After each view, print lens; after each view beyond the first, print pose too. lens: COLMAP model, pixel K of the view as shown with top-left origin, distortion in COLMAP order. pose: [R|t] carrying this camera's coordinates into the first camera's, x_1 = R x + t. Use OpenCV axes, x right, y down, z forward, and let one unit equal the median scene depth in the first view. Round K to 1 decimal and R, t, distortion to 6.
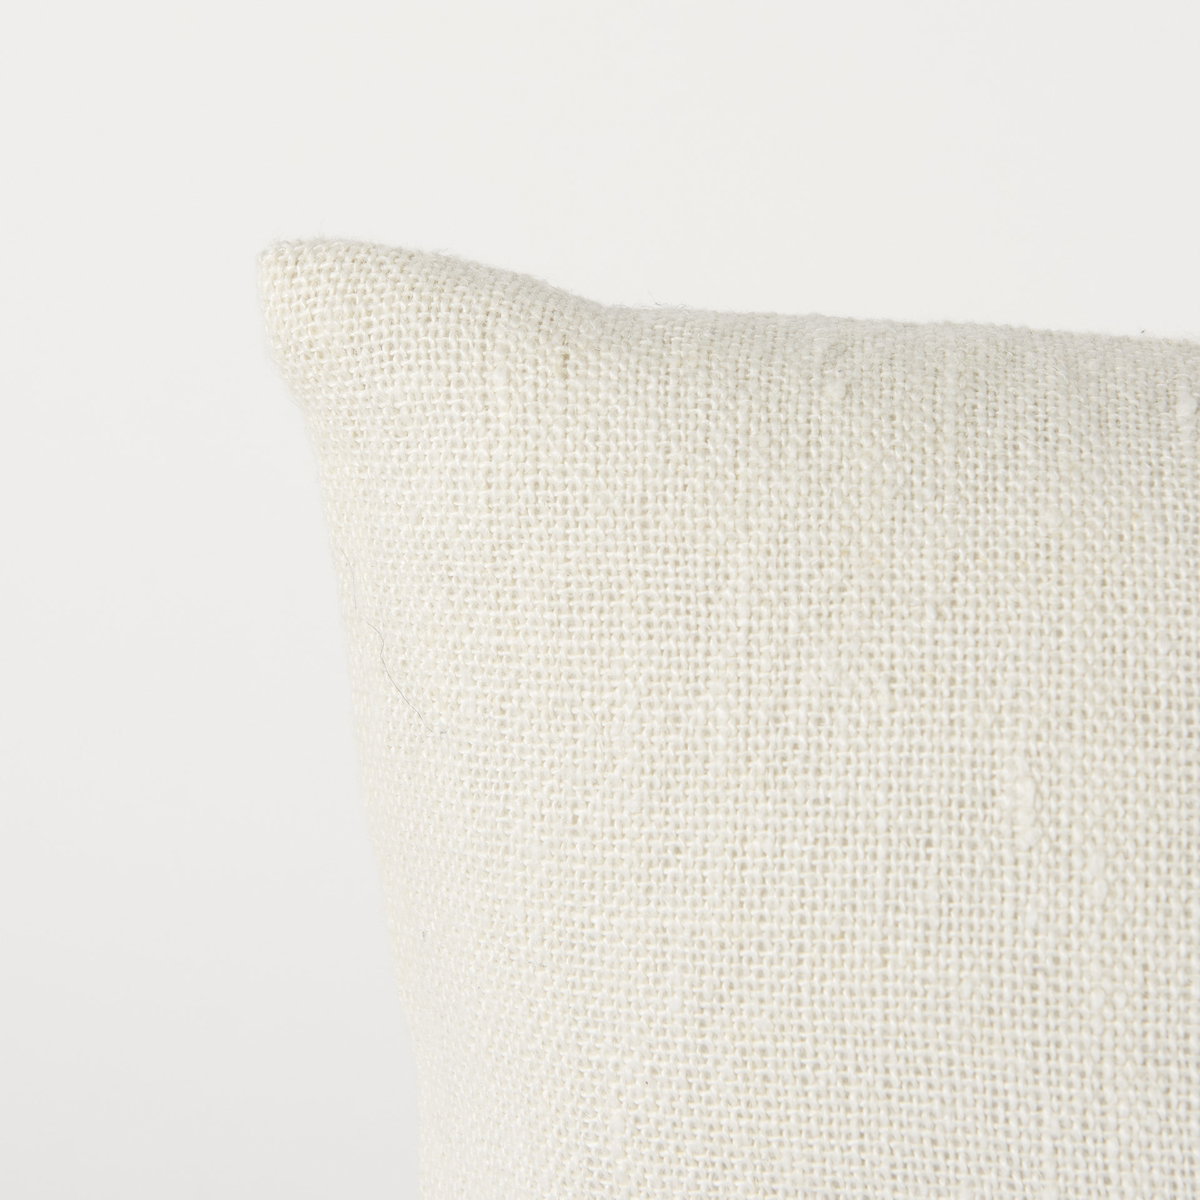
lens RADIAL K [[6007.1, 0, 600.0], [0, 6007.1, 599.9], [0, 0, 1]] dist [-0.051225, 0.000000]
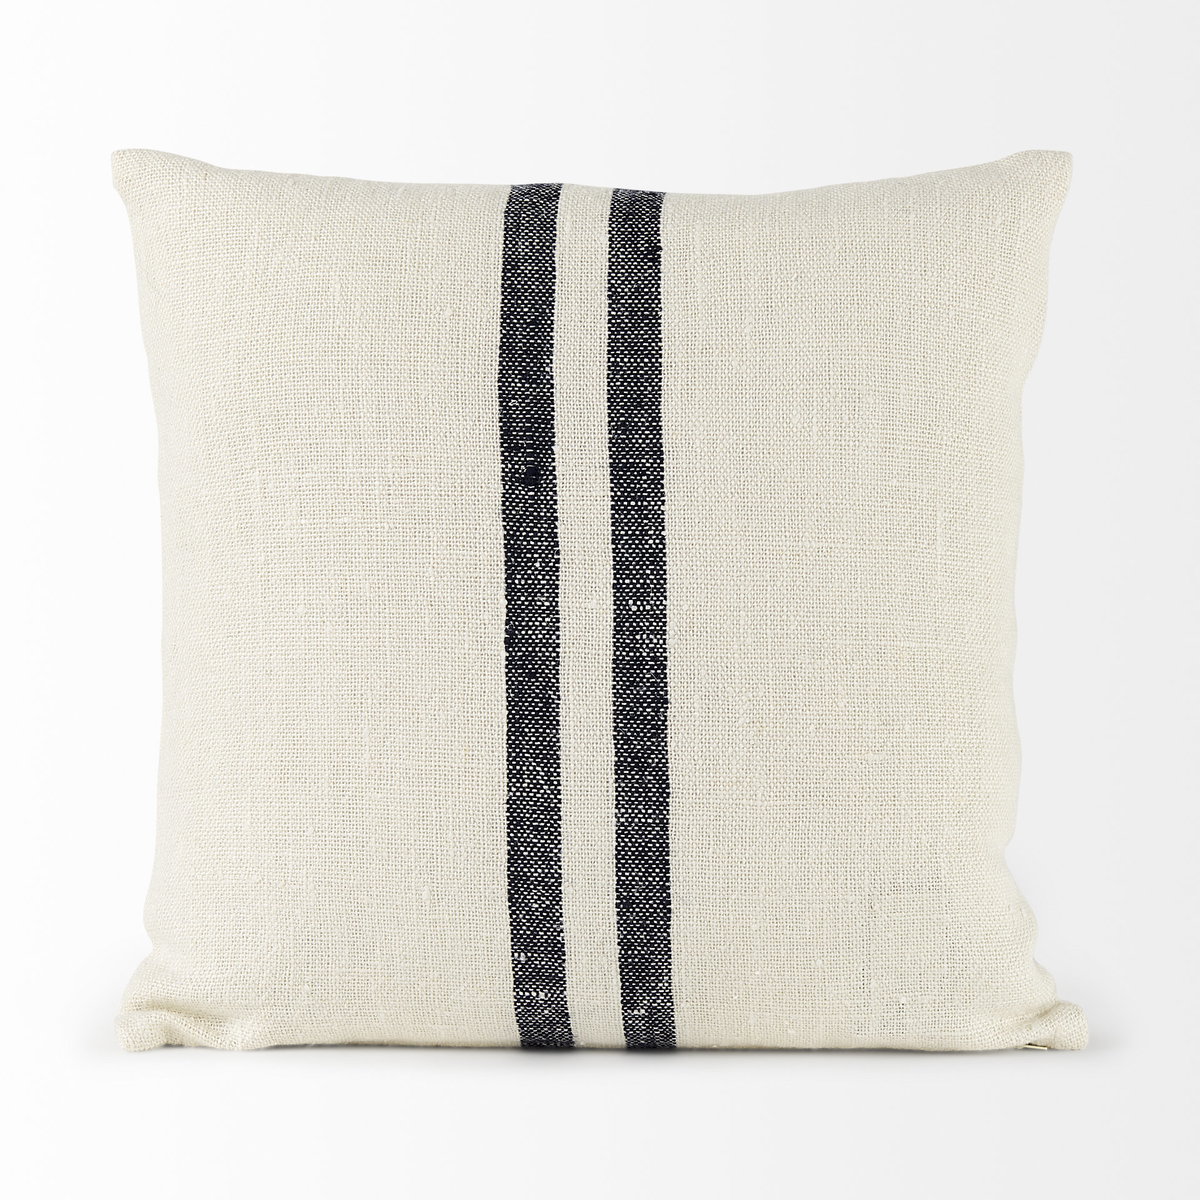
lens RADIAL K [[6007.1, 0, 600.2], [0, 6007.1, 600.0], [0, 0, 1]] dist [-0.051225, 0.000000]
pose [[0.999745, 0.011476, -0.019458, 0.272126], [-0.014884, 0.982585, -0.185218, 0.780128], [0.016993, 0.185460, 0.982505, -2.099605]]
